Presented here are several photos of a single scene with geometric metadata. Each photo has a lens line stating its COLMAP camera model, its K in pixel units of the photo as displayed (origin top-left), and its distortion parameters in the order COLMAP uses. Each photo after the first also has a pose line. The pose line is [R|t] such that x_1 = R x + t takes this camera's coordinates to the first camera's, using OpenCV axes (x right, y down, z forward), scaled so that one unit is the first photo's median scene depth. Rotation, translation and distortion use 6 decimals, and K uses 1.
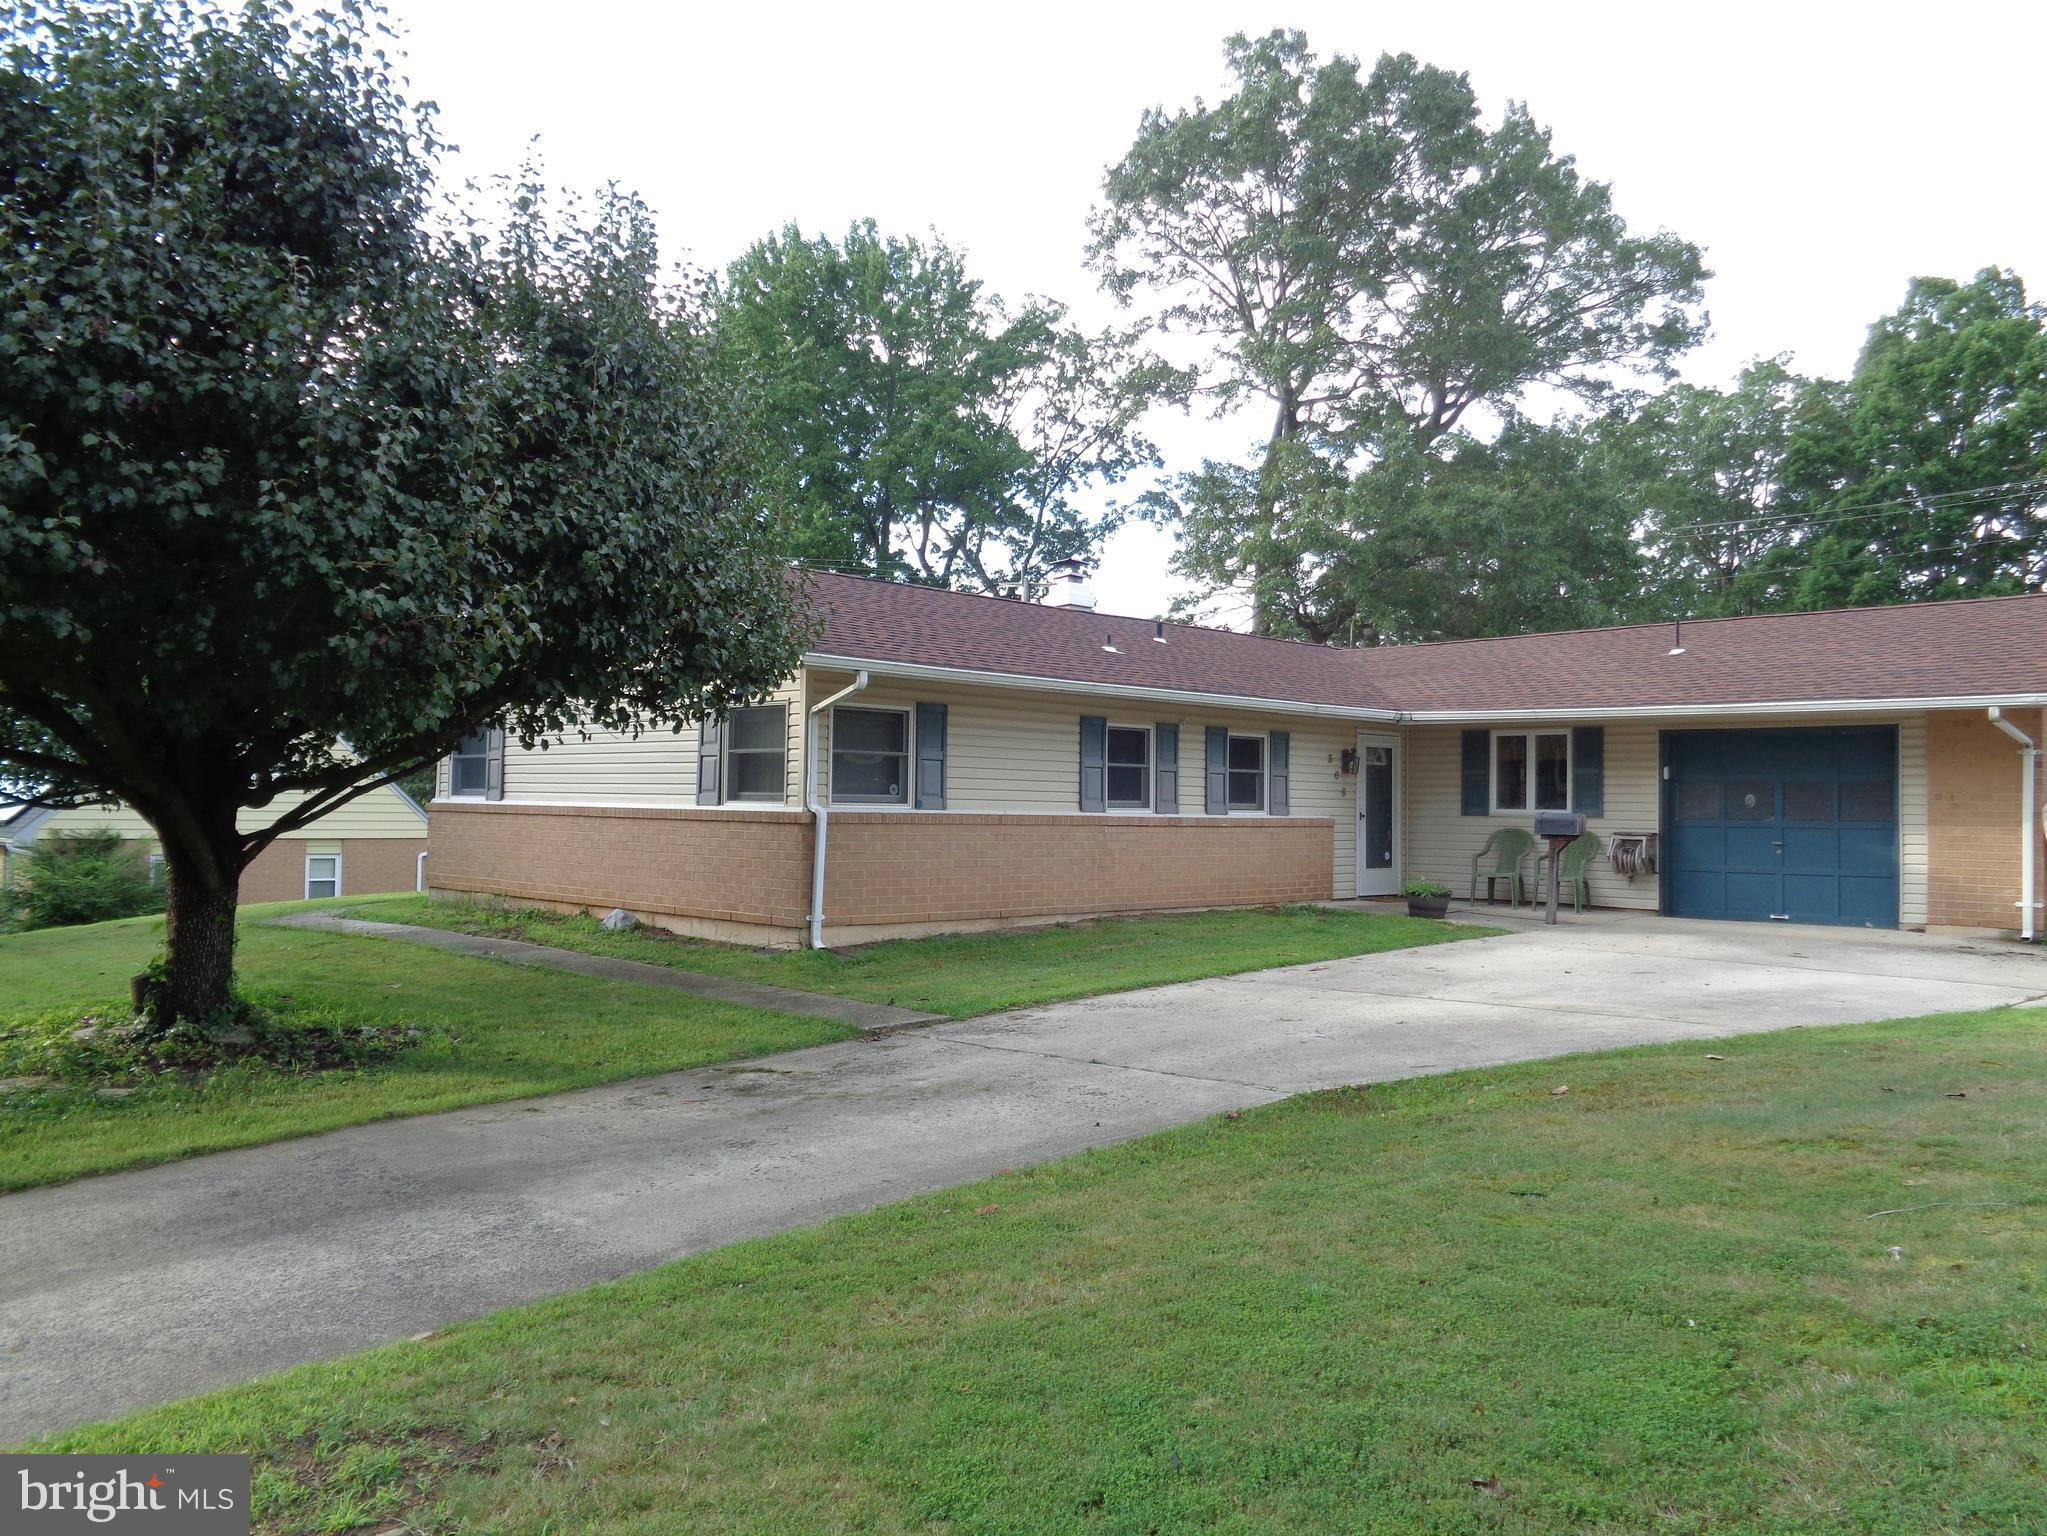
lens RADIAL K [[1555.8, 0, 1020.8], [0, 1555.8, 775.1], [0, 0, 1]] dist [0.012462, 0.005113]
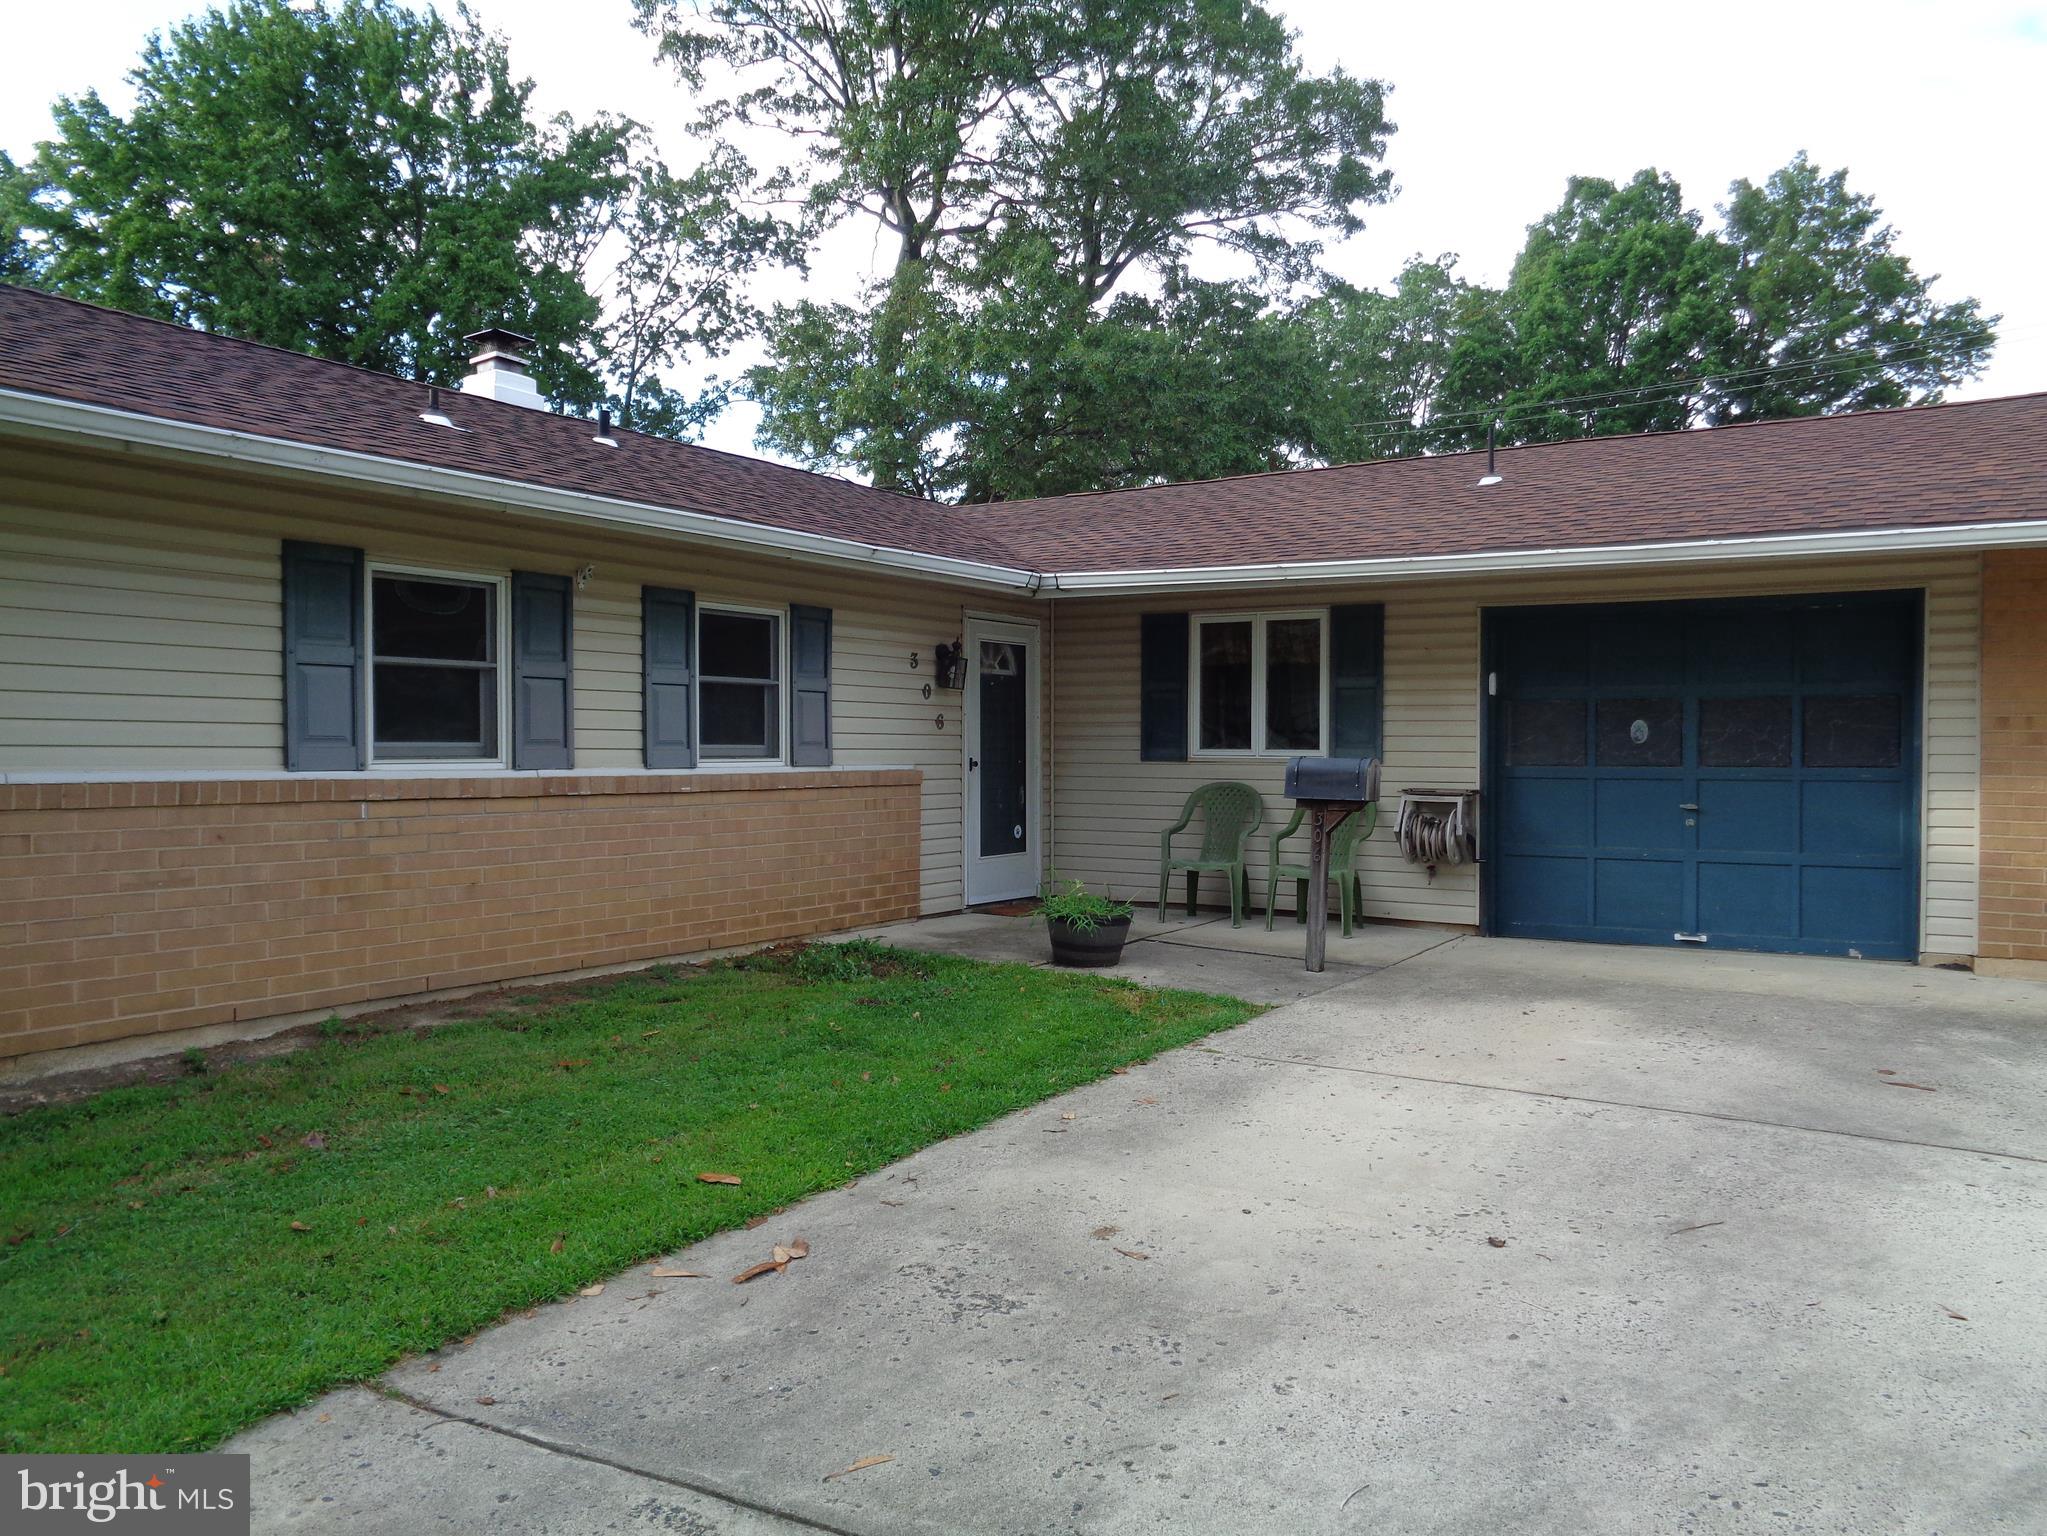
lens RADIAL K [[1555.8, 0, 1024.0], [0, 1555.8, 766.7], [0, 0, 1]] dist [0.012462, 0.005113]
pose [[0.975945, -0.012668, 0.217650, 0.101981], [0.004722, 0.999305, 0.036989, 0.005860], [-0.217967, -0.035072, 0.975326, 0.397399]]
